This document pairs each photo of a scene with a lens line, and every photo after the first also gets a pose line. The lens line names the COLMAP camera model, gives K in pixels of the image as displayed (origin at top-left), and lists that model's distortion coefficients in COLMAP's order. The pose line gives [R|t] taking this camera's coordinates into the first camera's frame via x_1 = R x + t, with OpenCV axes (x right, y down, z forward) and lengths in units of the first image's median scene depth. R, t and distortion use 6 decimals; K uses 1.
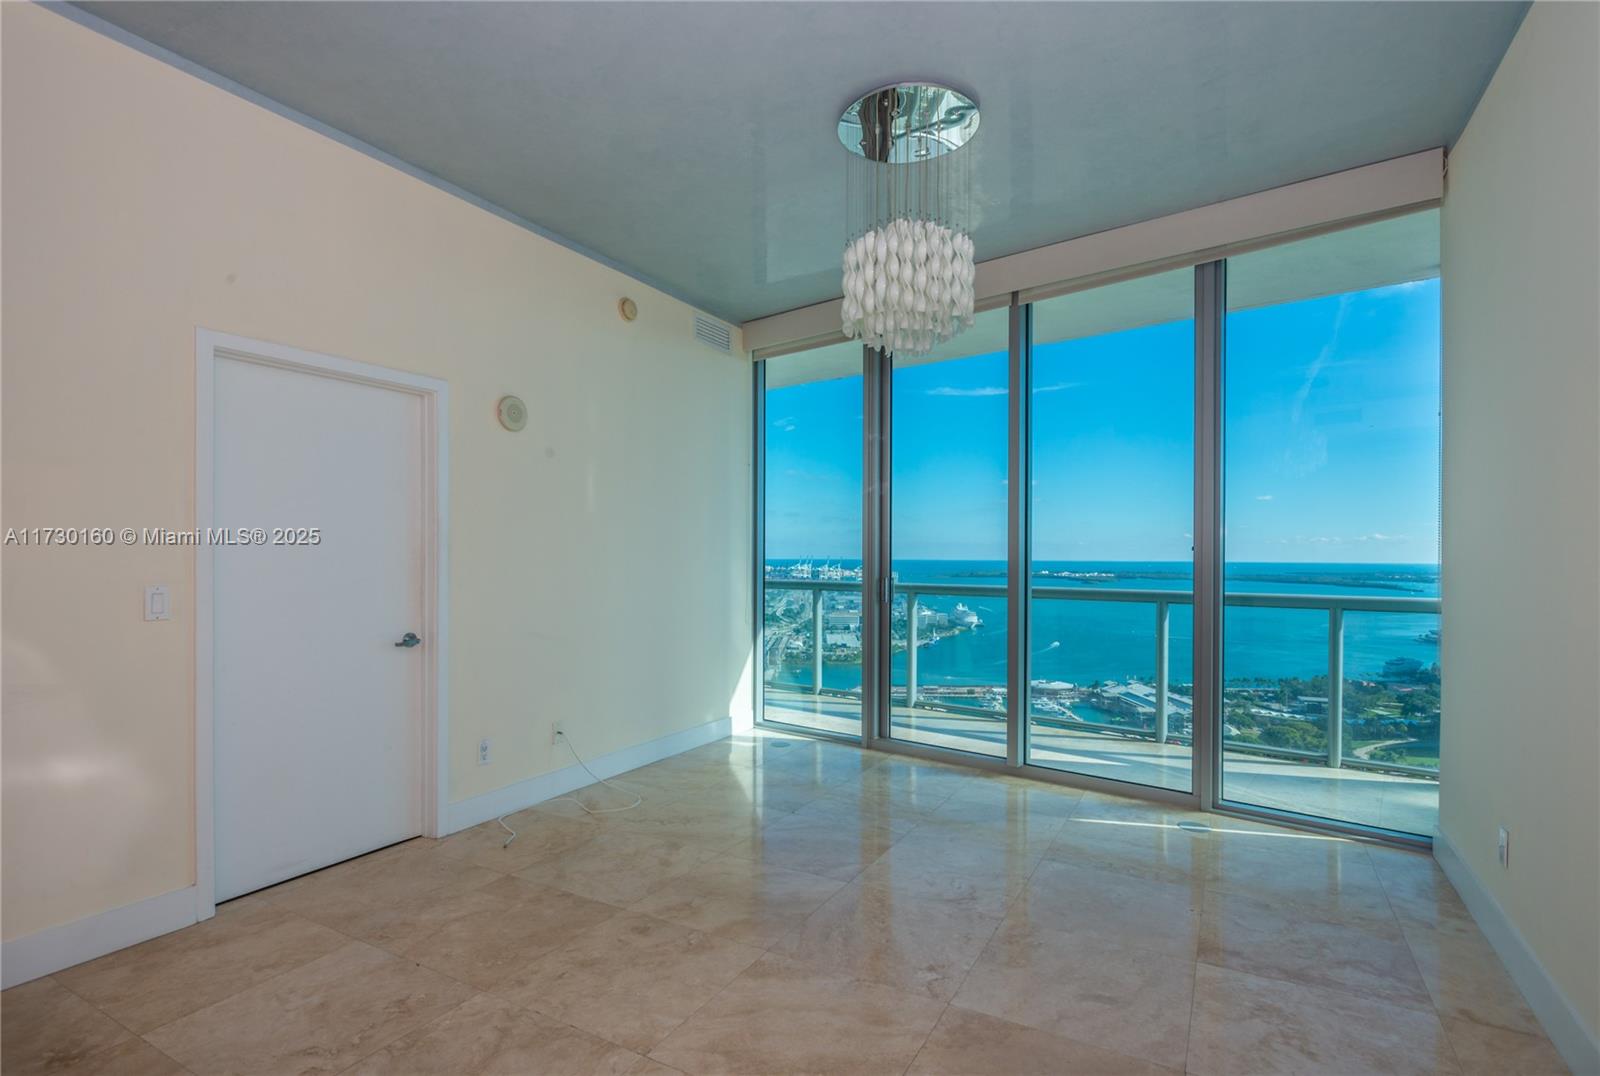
lens RADIAL K [[790.7, 0, 763.8], [0, 790.7, 543.3], [0, 0, 1]] dist [-0.003022, -0.000389]
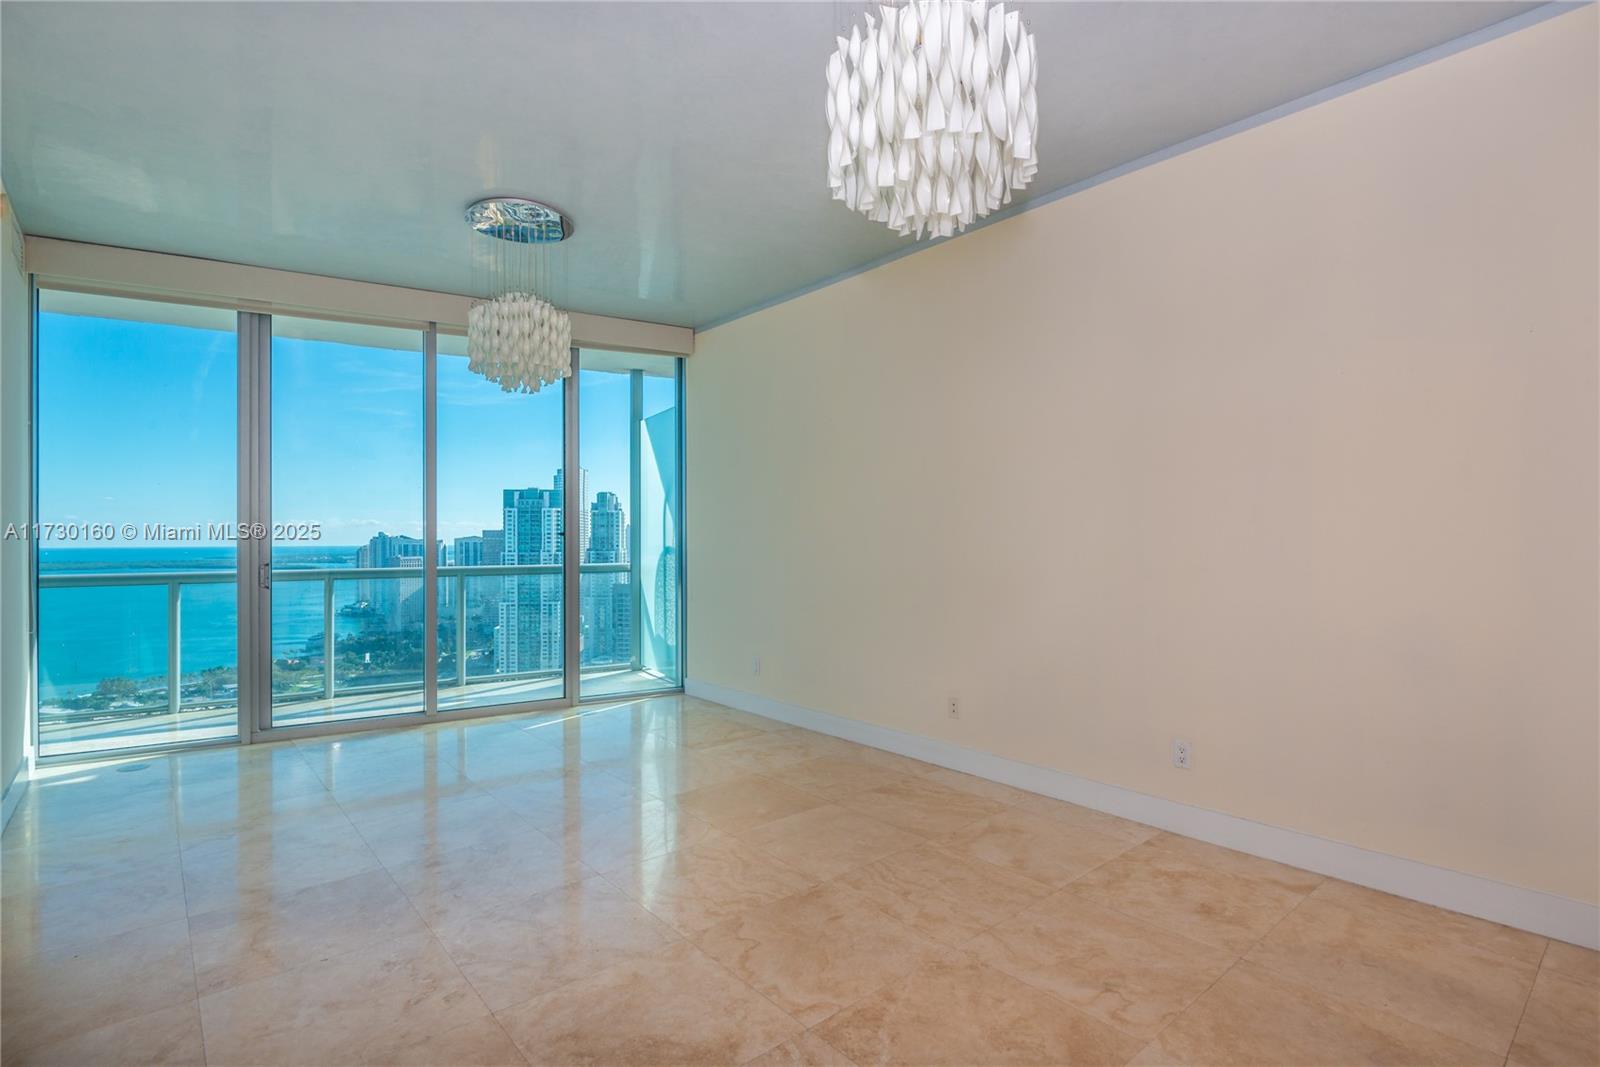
lens RADIAL K [[807.4, 0, 813.9], [0, 807.4, 544.8], [0, 0, 1]] dist [-0.017868, -0.000825]
pose [[0.315948, -0.014267, 0.948669, -0.566353], [-0.006734, 0.999828, 0.017279, -0.004600], [-0.948753, -0.011848, 0.315797, 0.049590]]
